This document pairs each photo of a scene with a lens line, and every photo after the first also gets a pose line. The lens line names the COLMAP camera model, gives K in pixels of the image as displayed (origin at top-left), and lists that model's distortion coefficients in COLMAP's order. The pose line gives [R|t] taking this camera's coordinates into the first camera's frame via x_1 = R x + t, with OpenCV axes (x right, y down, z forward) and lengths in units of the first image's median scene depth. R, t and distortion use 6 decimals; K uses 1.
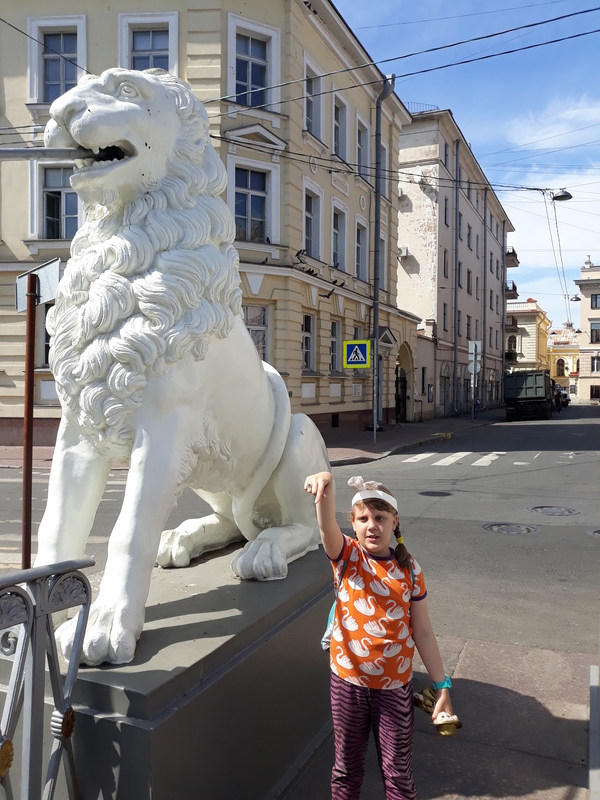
lens RADIAL K [[657.8, 0, 300.4], [0, 657.8, 418.3], [0, 0, 1]] dist [0.058732, -0.223369]
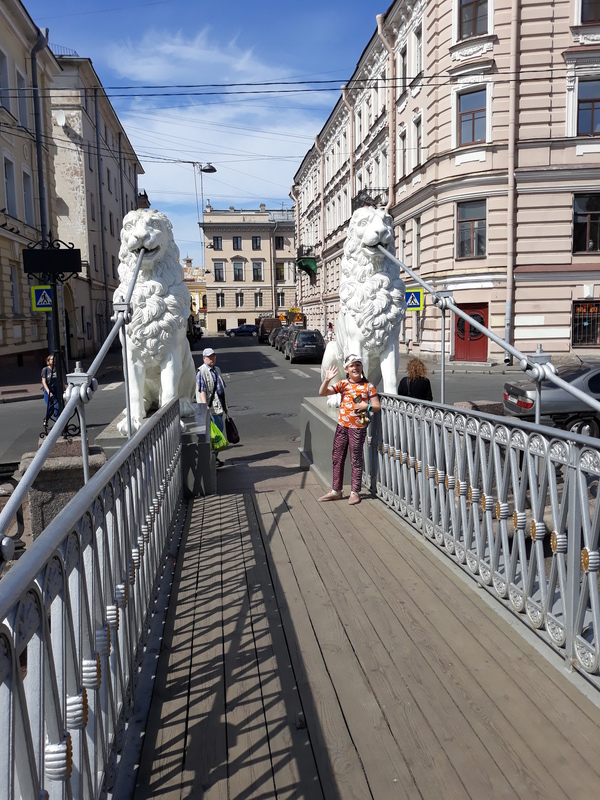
lens RADIAL K [[657.2, 0, 297.0], [0, 657.2, 412.1], [0, 0, 1]] dist [-0.055639, 0.003569]
pose [[0.856378, -0.088614, 0.508689, -0.062107], [0.042861, 0.993964, 0.100992, 0.000220], [-0.514568, -0.064684, 0.855006, -0.082621]]
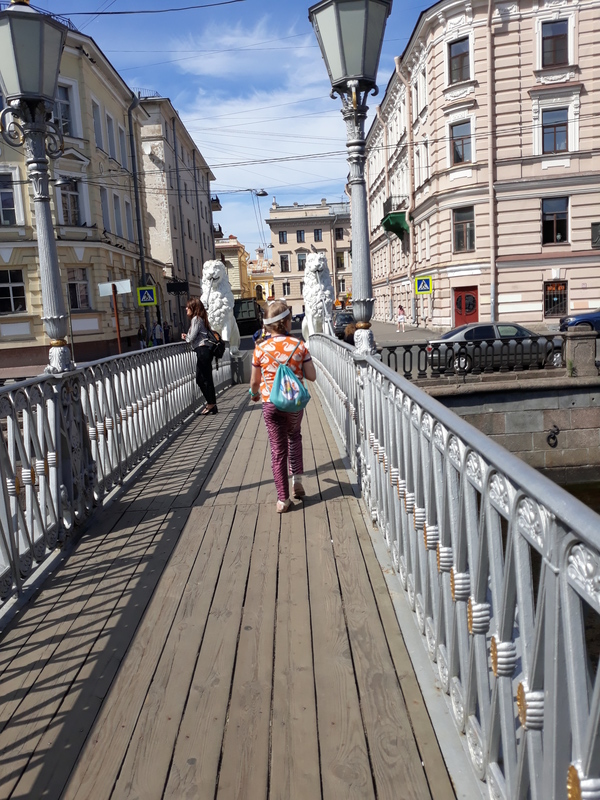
lens RADIAL K [[630.4, 0, 300.0], [0, 630.4, 400.0], [0, 0, 1]] dist [-0.051298, -0.061606]
pose [[0.903083, -0.114630, 0.413884, -0.112340], [0.077807, 0.991443, 0.104821, 0.008650], [-0.422358, -0.062459, 0.904275, -0.246042]]
